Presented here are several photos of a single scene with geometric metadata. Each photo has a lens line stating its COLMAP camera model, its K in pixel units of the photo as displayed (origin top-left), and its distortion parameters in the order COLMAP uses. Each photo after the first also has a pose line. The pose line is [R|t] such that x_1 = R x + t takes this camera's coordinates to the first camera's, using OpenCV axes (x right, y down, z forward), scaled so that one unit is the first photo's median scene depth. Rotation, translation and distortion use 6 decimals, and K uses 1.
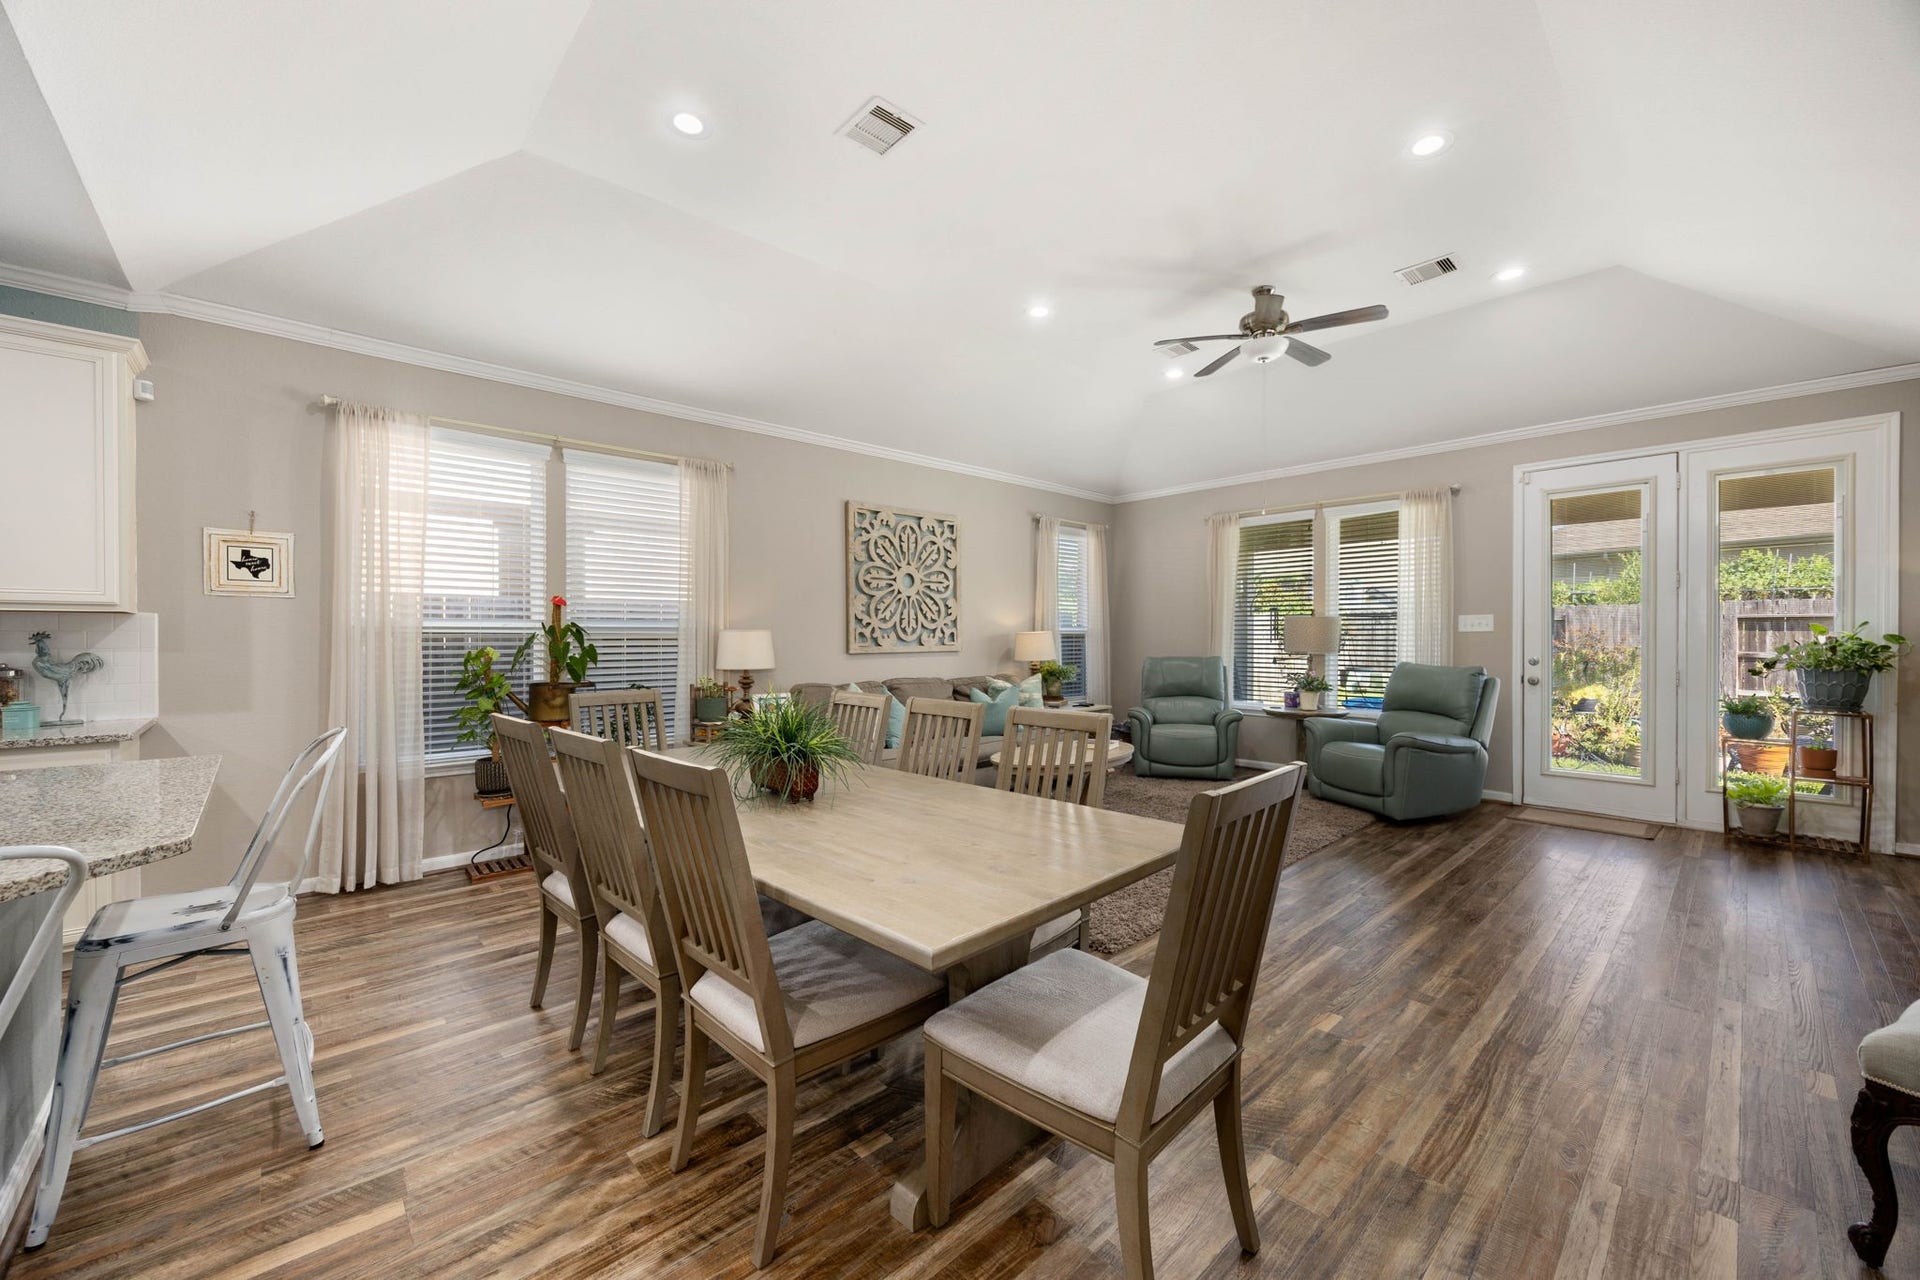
lens RADIAL K [[734.7, 0, 960.2], [0, 734.7, 644.4], [0, 0, 1]] dist [-0.019655, 0.000086]
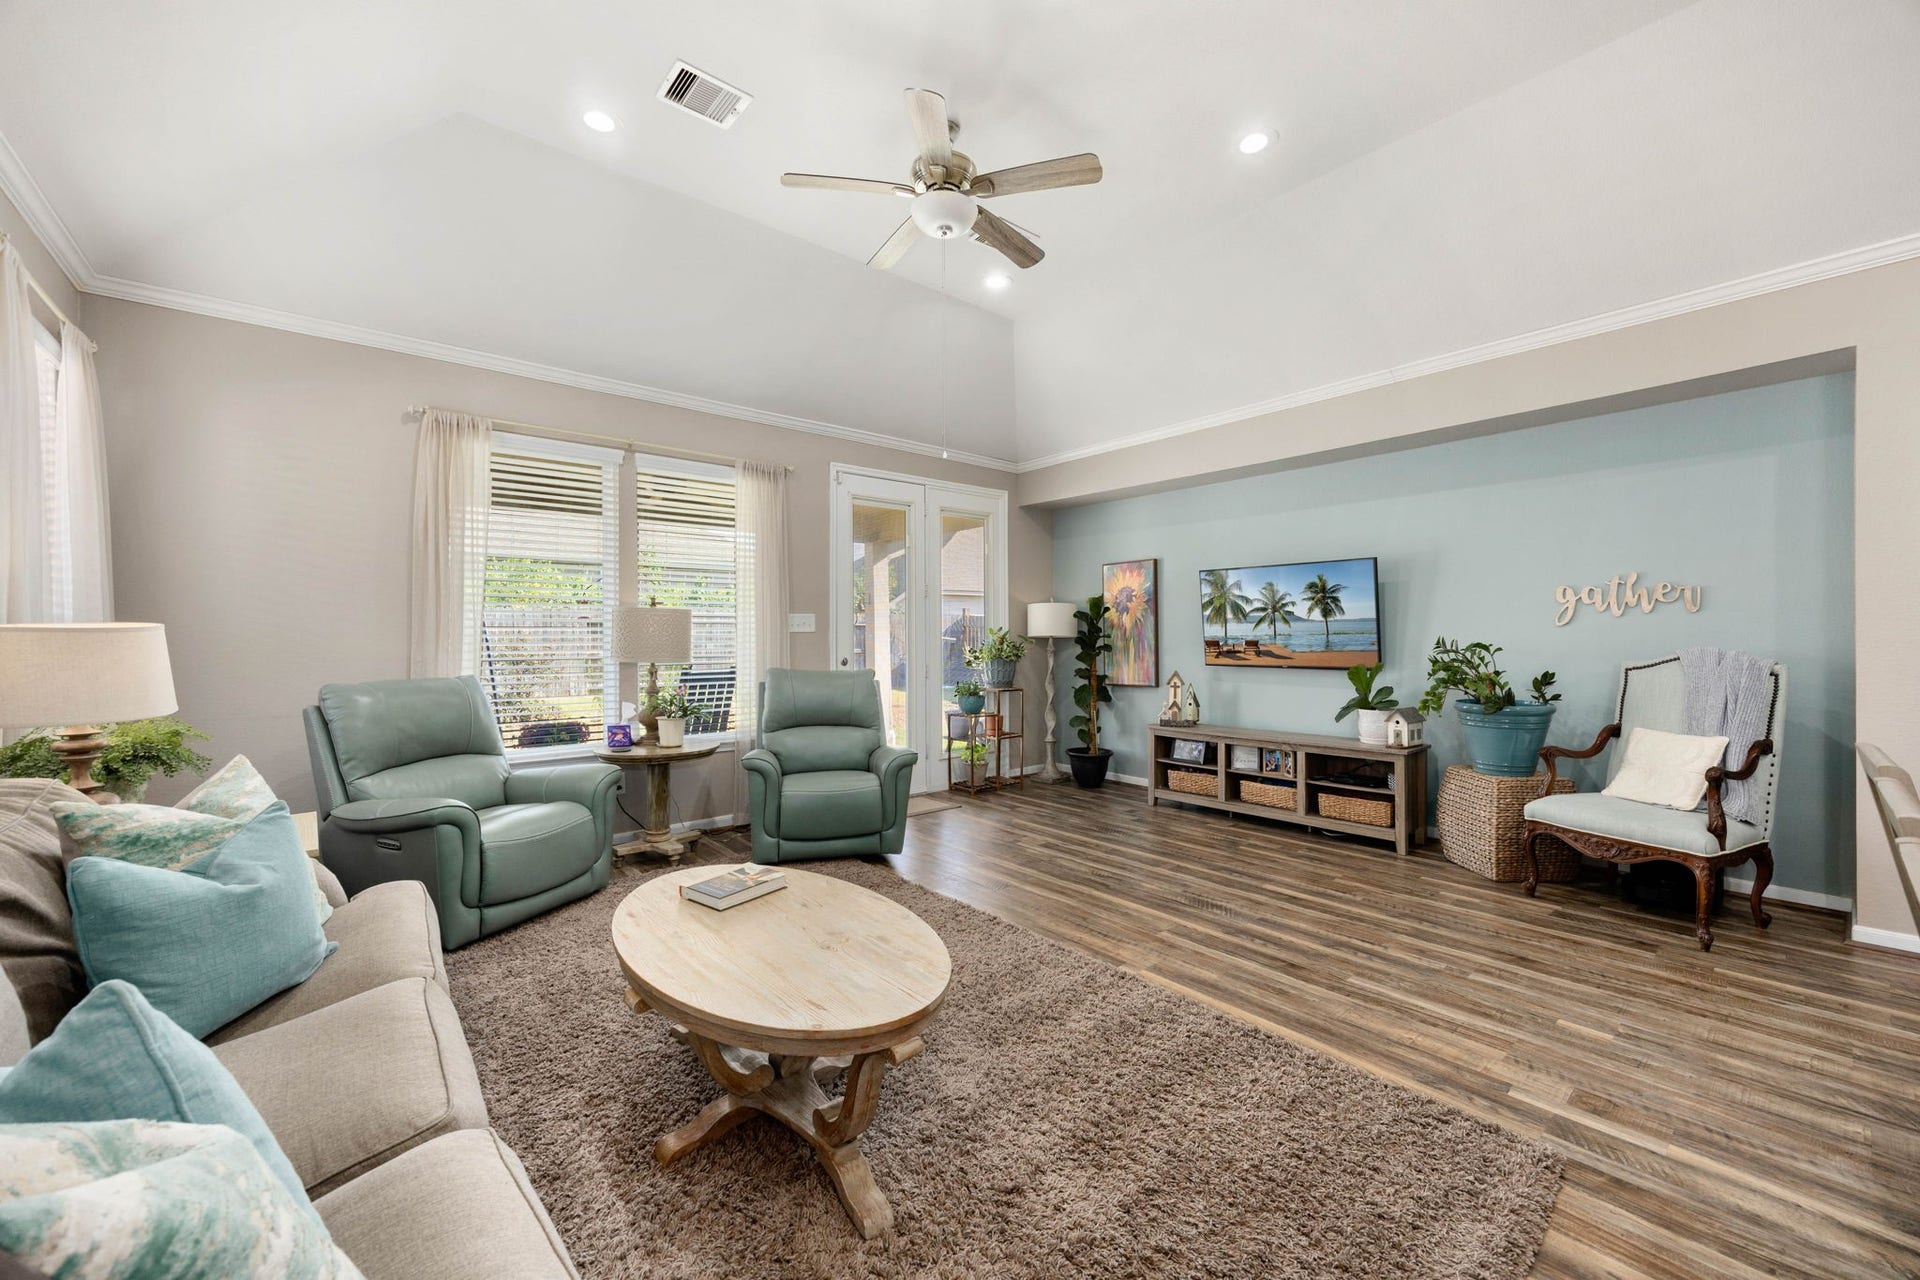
lens RADIAL K [[734.7, 0, 960.2], [0, 734.7, 644.4], [0, 0, 1]] dist [-0.019655, 0.000086]
pose [[0.063898, -0.003665, 0.997950, -0.311129], [0.011178, 0.999933, 0.002957, -0.000846], [-0.997894, 0.010966, 0.063935, 1.110218]]
